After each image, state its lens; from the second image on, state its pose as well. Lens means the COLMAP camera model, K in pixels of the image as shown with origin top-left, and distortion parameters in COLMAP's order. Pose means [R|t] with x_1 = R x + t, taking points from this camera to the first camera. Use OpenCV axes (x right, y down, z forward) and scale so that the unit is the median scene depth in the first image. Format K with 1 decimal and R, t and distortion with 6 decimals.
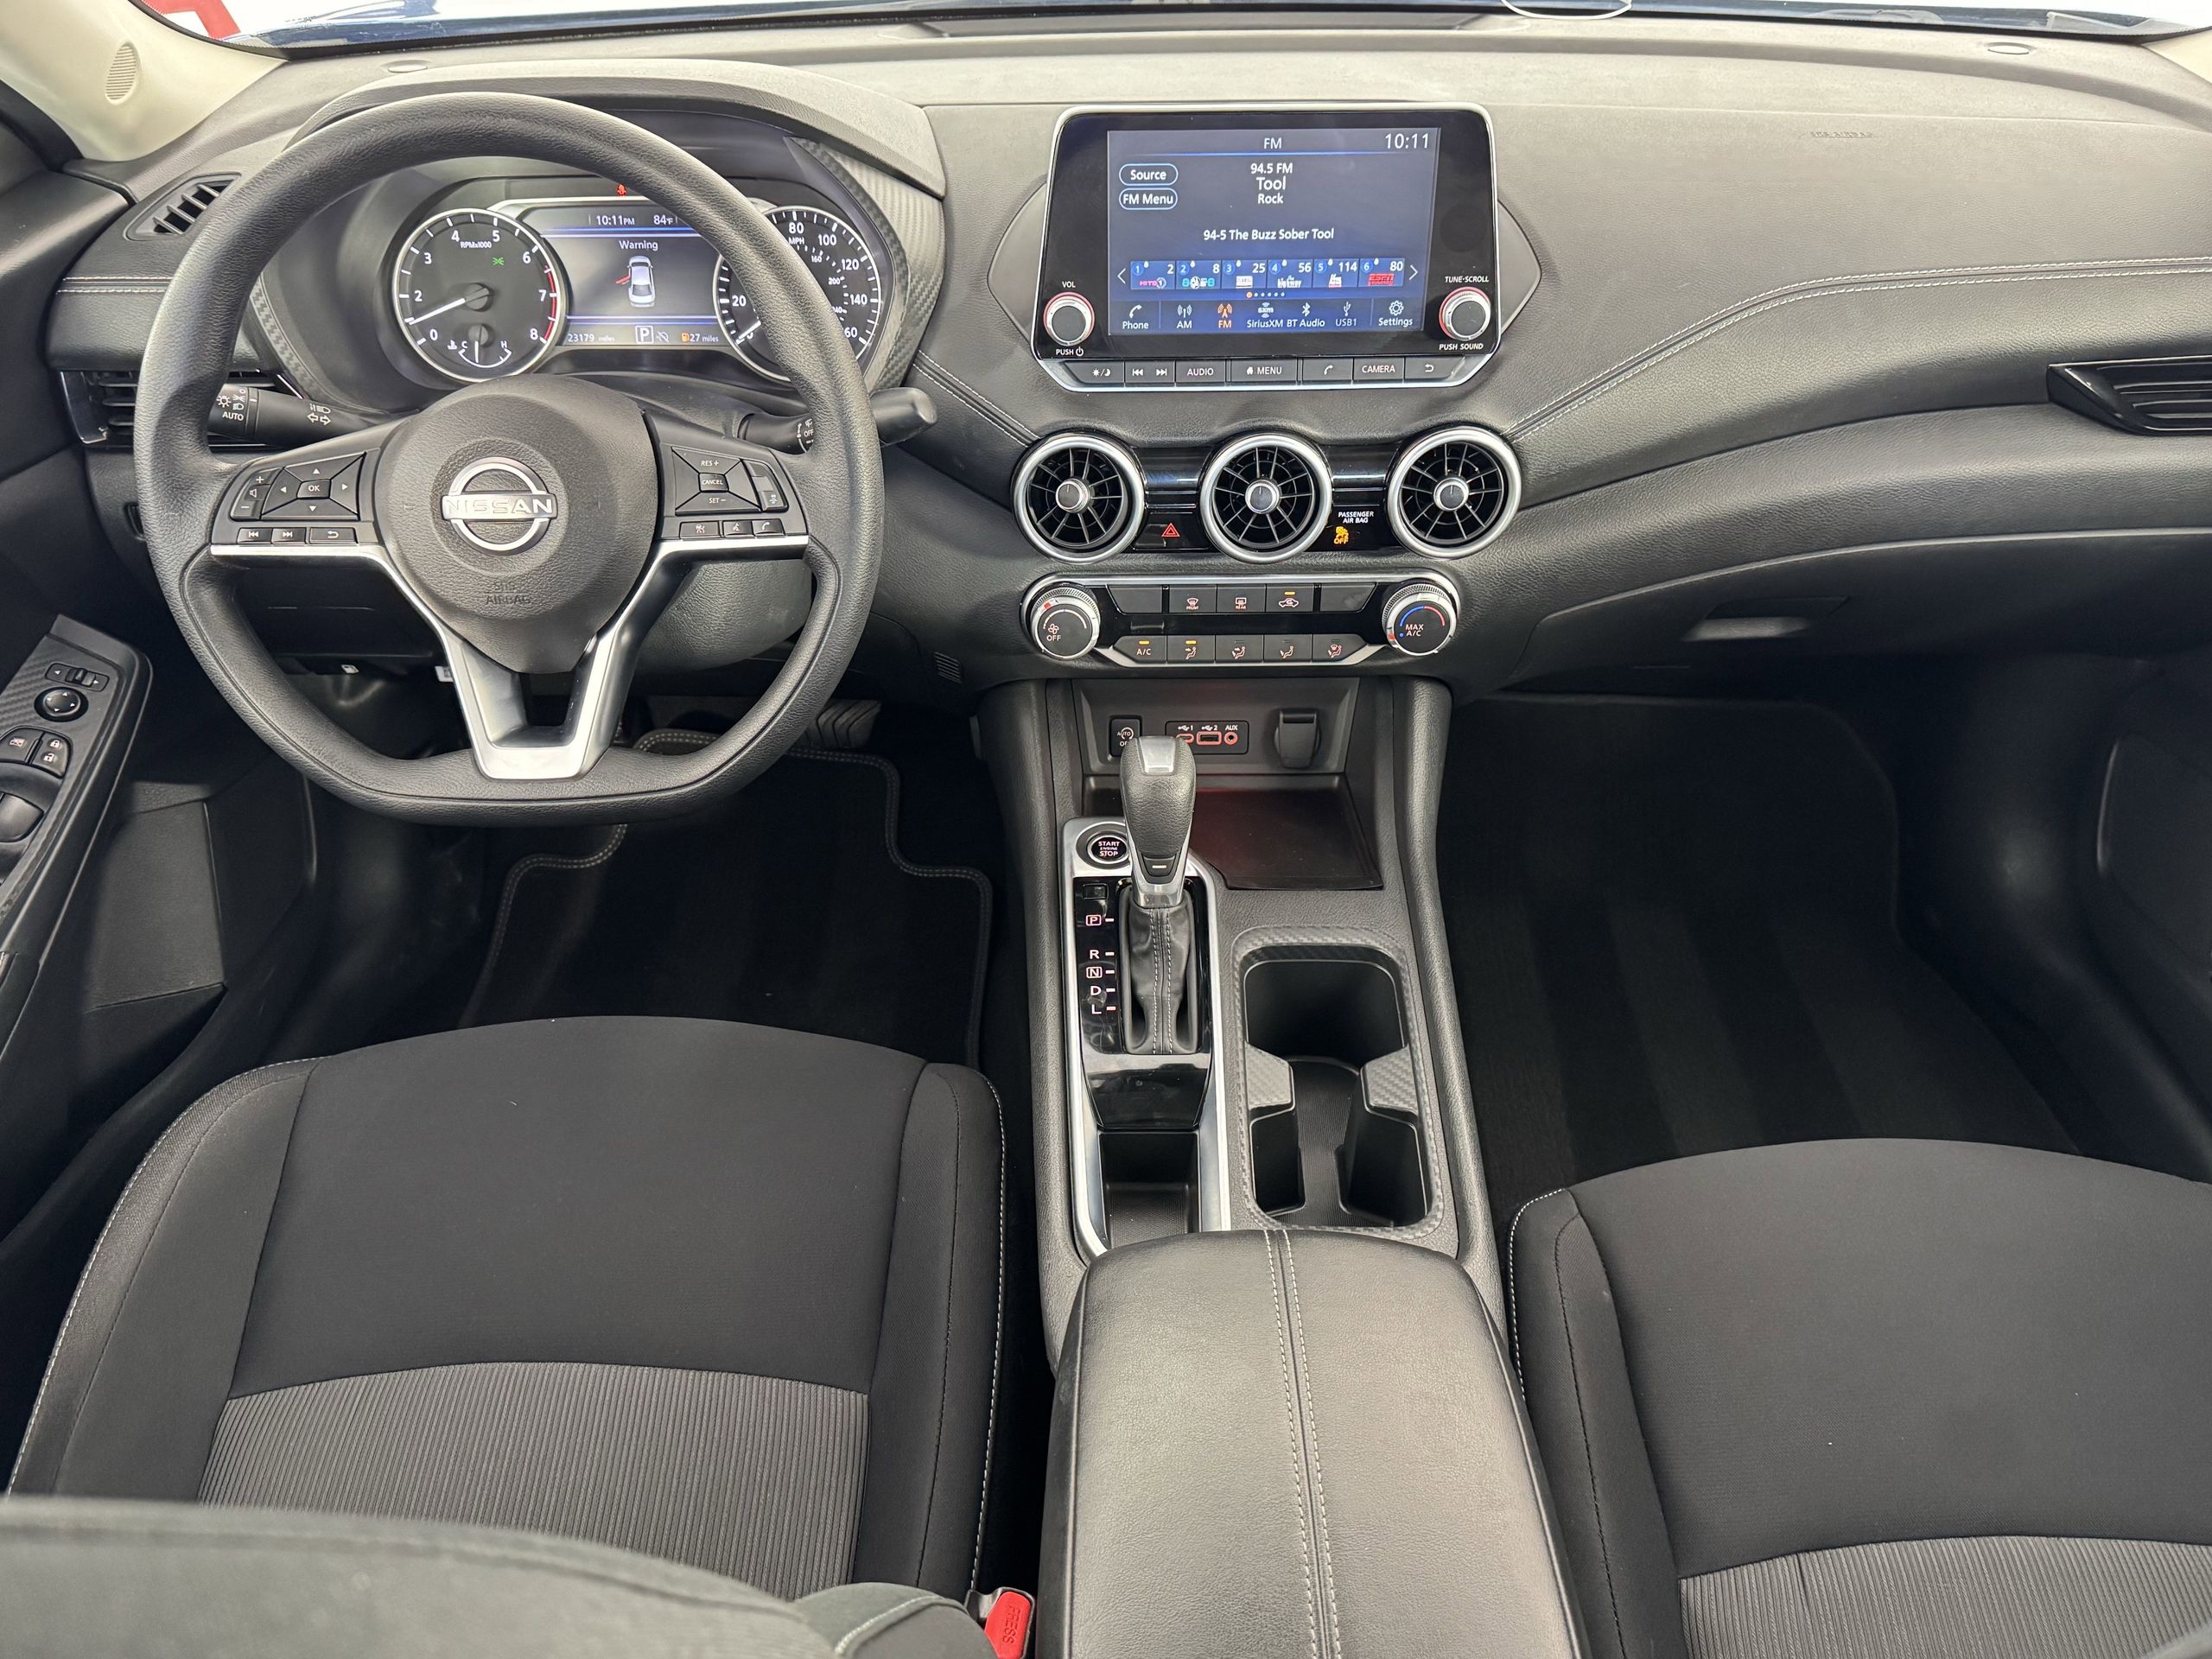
lens RADIAL K [[1794.1, 0, 1102.8], [0, 1794.1, 877.8], [0, 0, 1]] dist [0.064164, -0.094979]
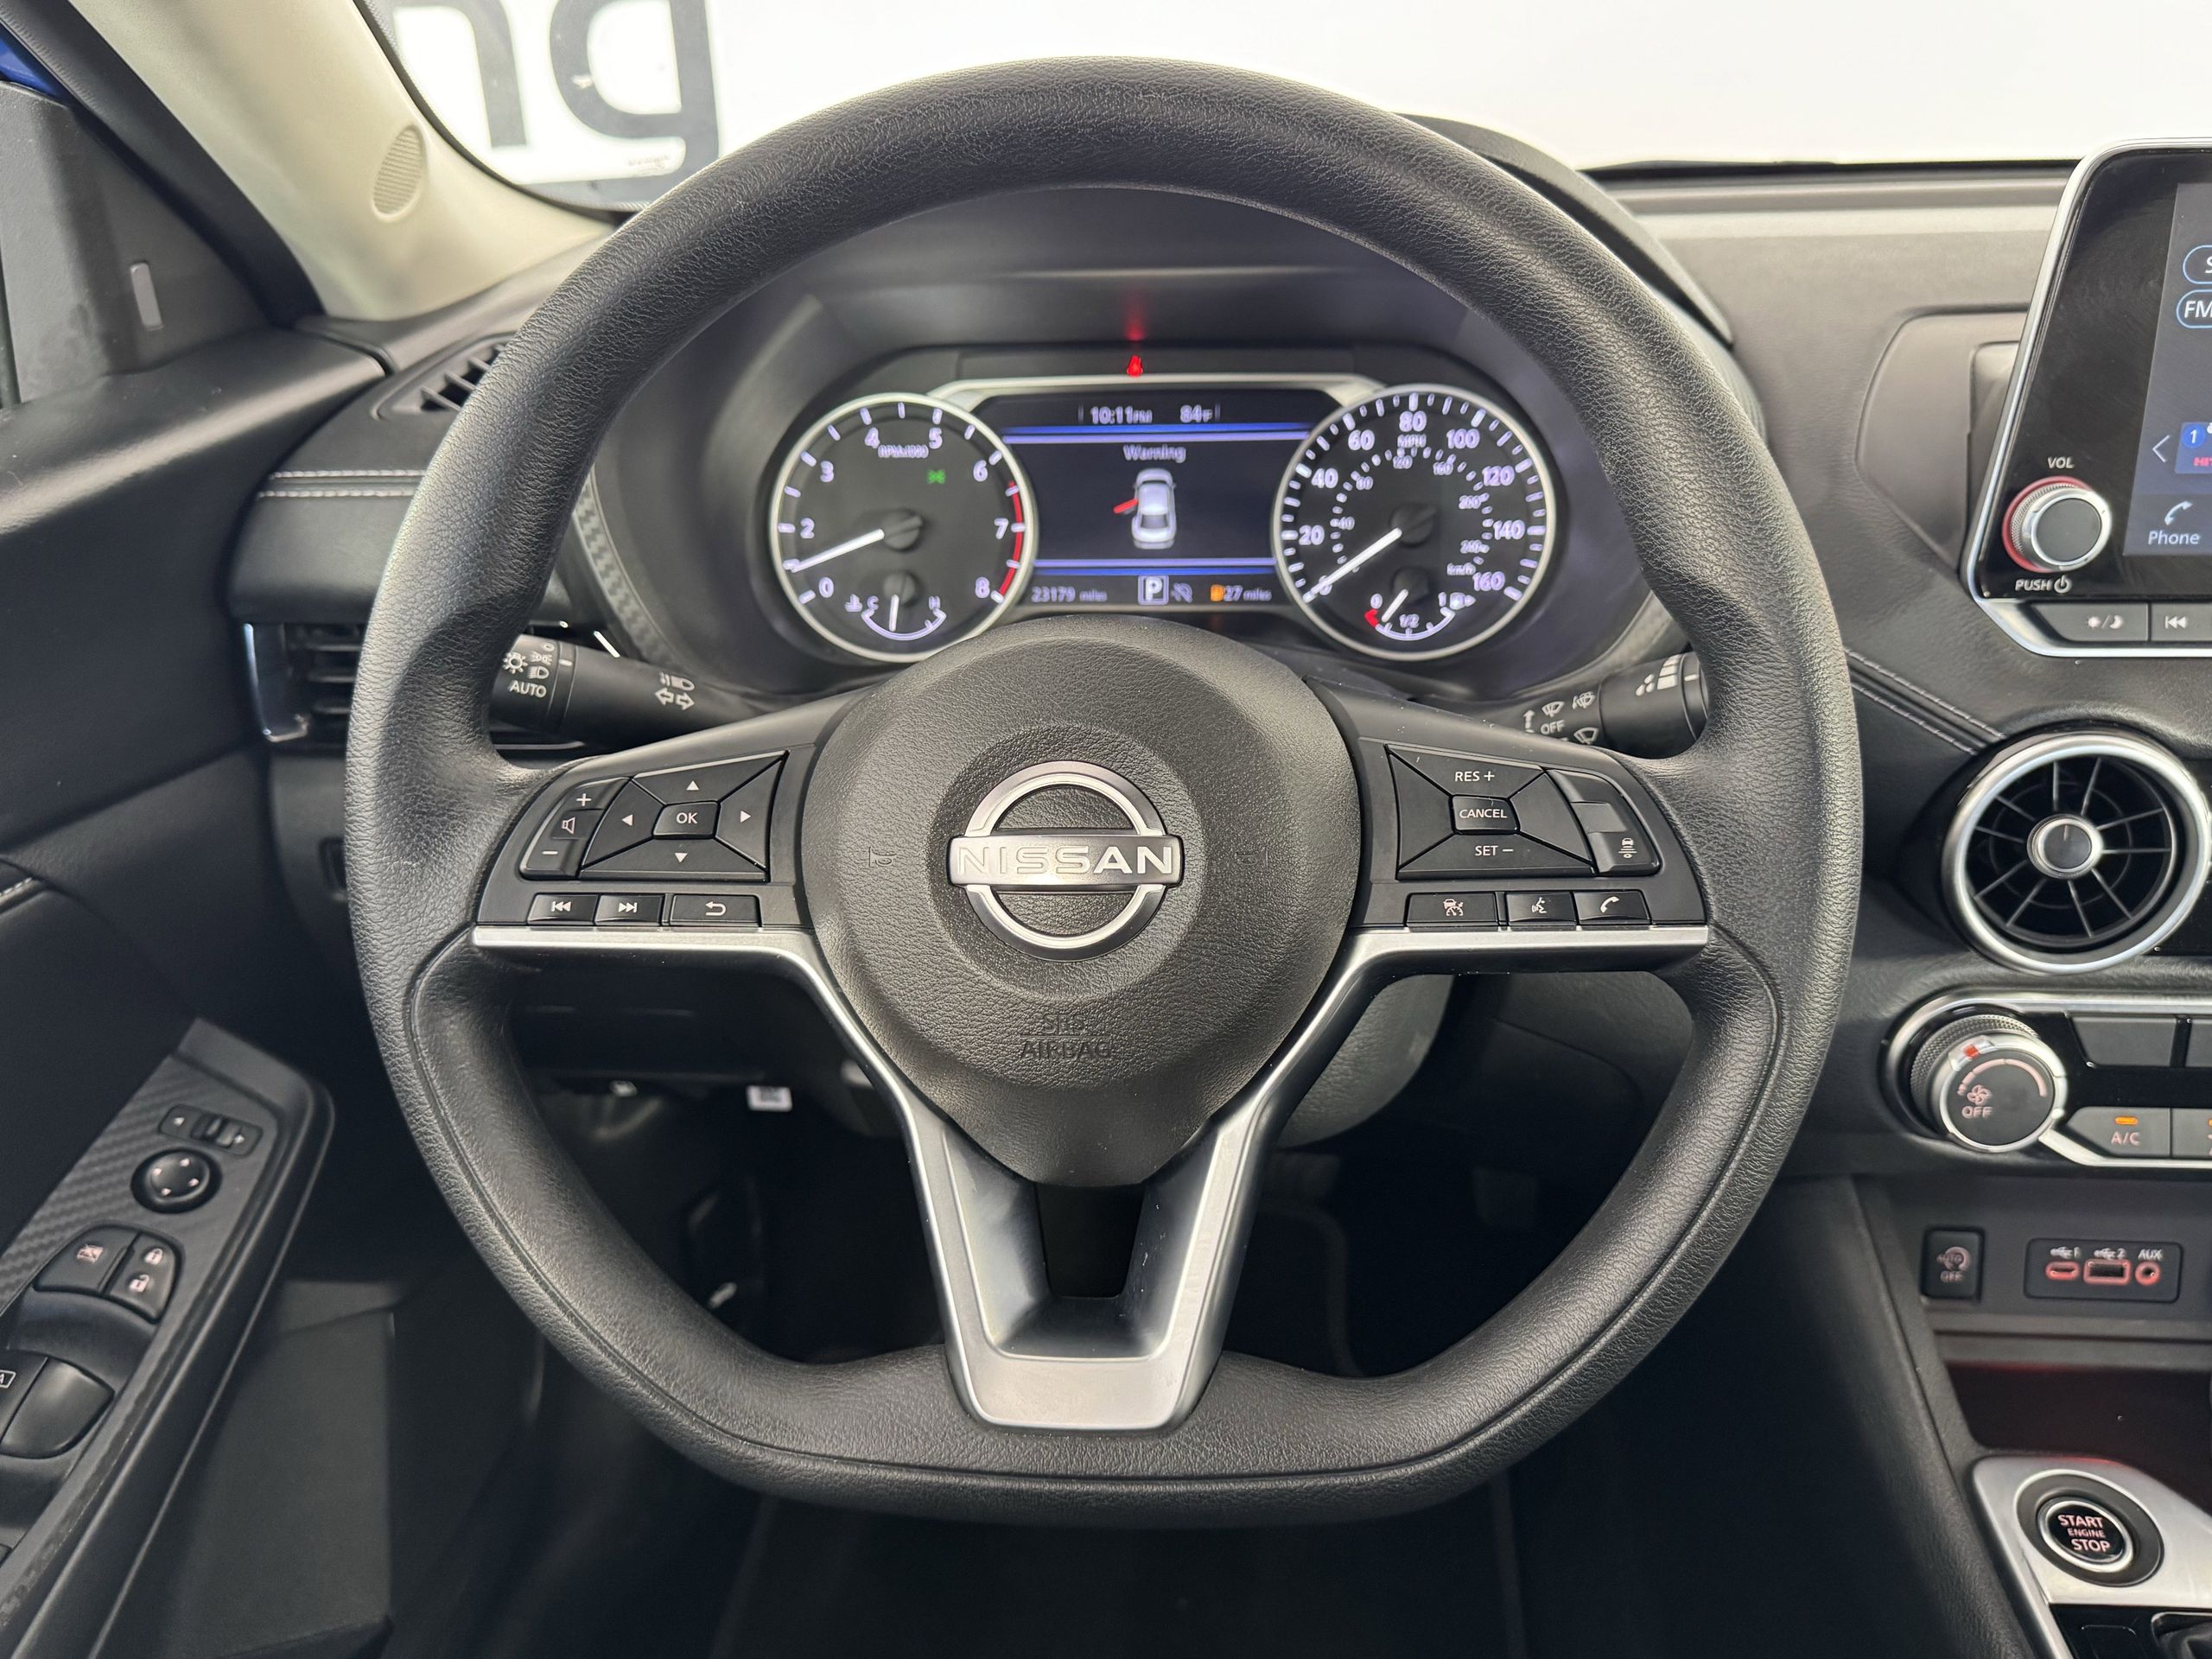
lens RADIAL K [[1808.1, 0, 1097.7], [0, 1808.1, 850.0], [0, 0, 1]] dist [0.139240, -0.280496]
pose [[0.995504, 0.016210, -0.093319, -0.235993], [-0.034730, 0.979095, -0.200415, -0.093670], [0.088120, 0.202755, 0.975257, 0.446256]]
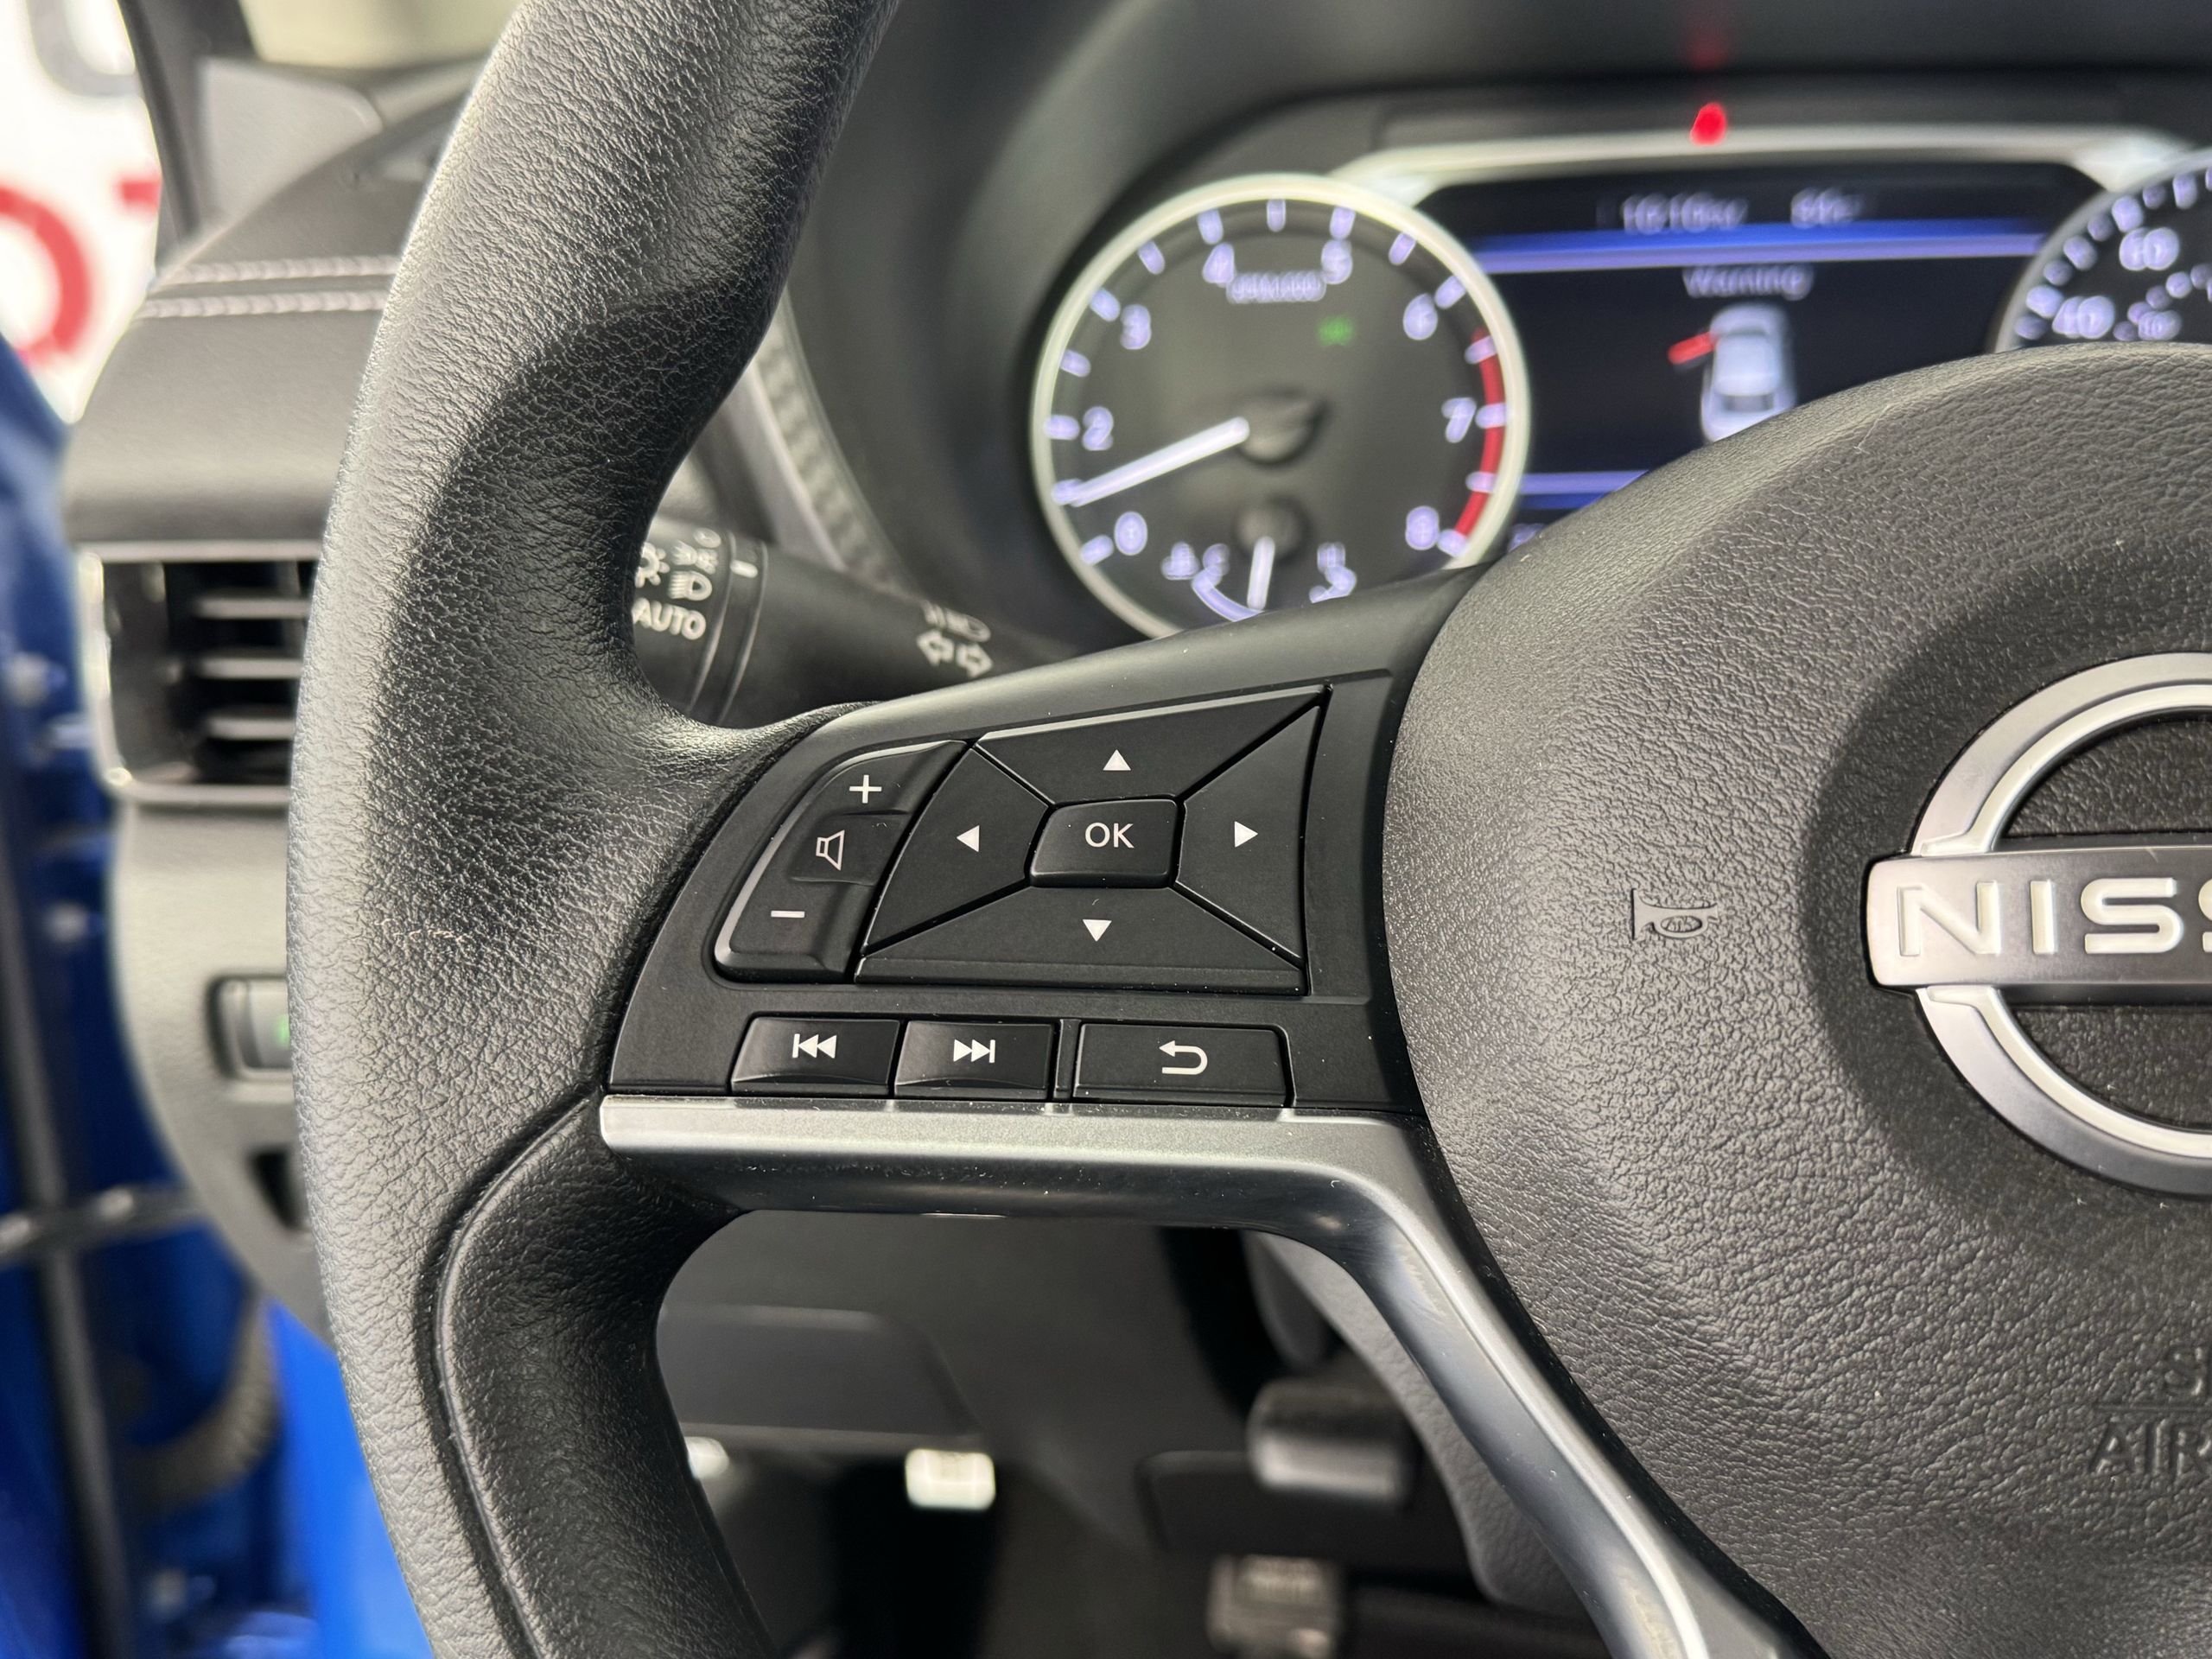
lens RADIAL K [[2378.5, 0, 1106.0], [0, 2378.5, 829.5], [0, 0, 1]] dist [0.181862, -0.433992]
pose [[0.990880, 0.010624, -0.134328, -0.344635], [-0.051631, 0.950737, -0.305670, -0.114504], [0.124463, 0.309818, 0.942614, 0.642318]]
